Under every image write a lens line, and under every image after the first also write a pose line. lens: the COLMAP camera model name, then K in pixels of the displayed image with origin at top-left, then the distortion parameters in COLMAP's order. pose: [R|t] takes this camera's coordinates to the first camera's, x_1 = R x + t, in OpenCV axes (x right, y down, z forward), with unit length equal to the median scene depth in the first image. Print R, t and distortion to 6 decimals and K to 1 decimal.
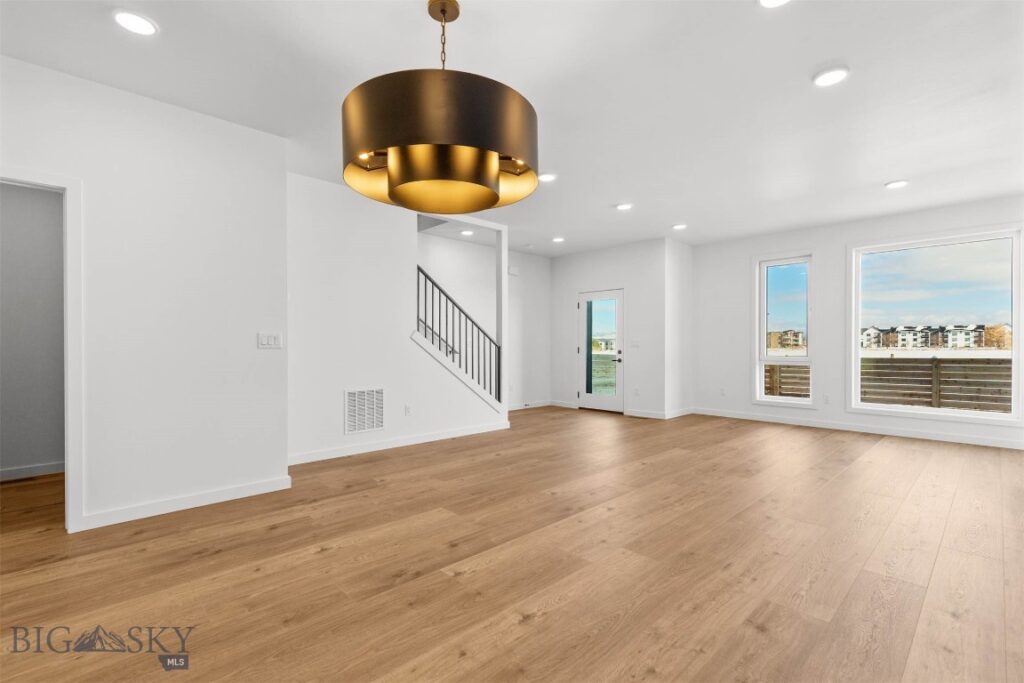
lens RADIAL K [[468.0, 0, 512.0], [0, 468.0, 341.5], [0, 0, 1]] dist [0.002438, 0.000135]
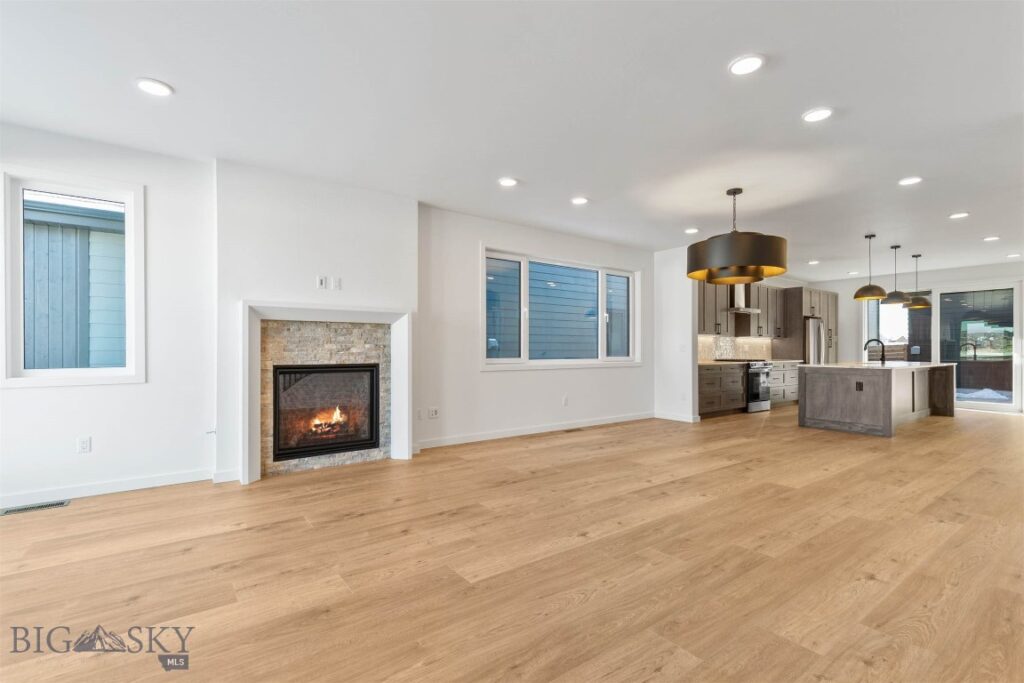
lens RADIAL K [[470.3, 0, 507.8], [0, 470.3, 344.5], [0, 0, 1]] dist [-0.000423, -0.000434]
pose [[-0.990320, 0.003418, 0.138759, 0.525102], [0.000478, 0.999775, -0.021216, 0.025301], [-0.138800, -0.020945, -0.990099, 2.966991]]
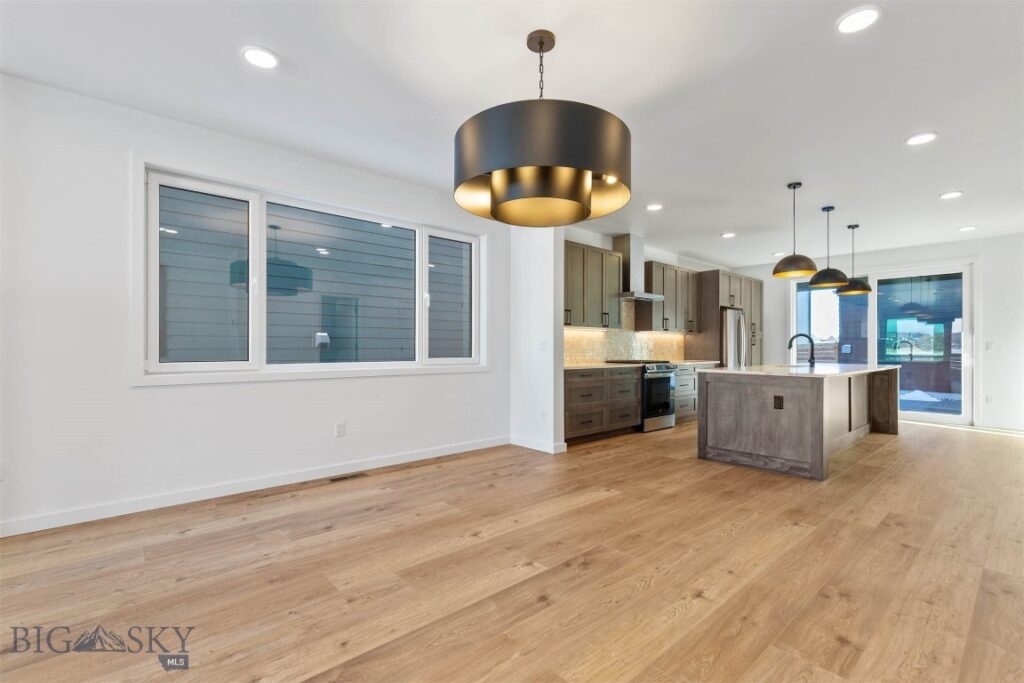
lens RADIAL K [[468.0, 0, 512.0], [0, 468.0, 341.5], [0, 0, 1]] dist [0.002438, 0.000135]
pose [[-0.999223, 0.001419, 0.039391, -0.109804], [0.000465, 0.999707, -0.024218, 0.017804], [-0.039414, -0.024181, -0.998930, 1.915096]]
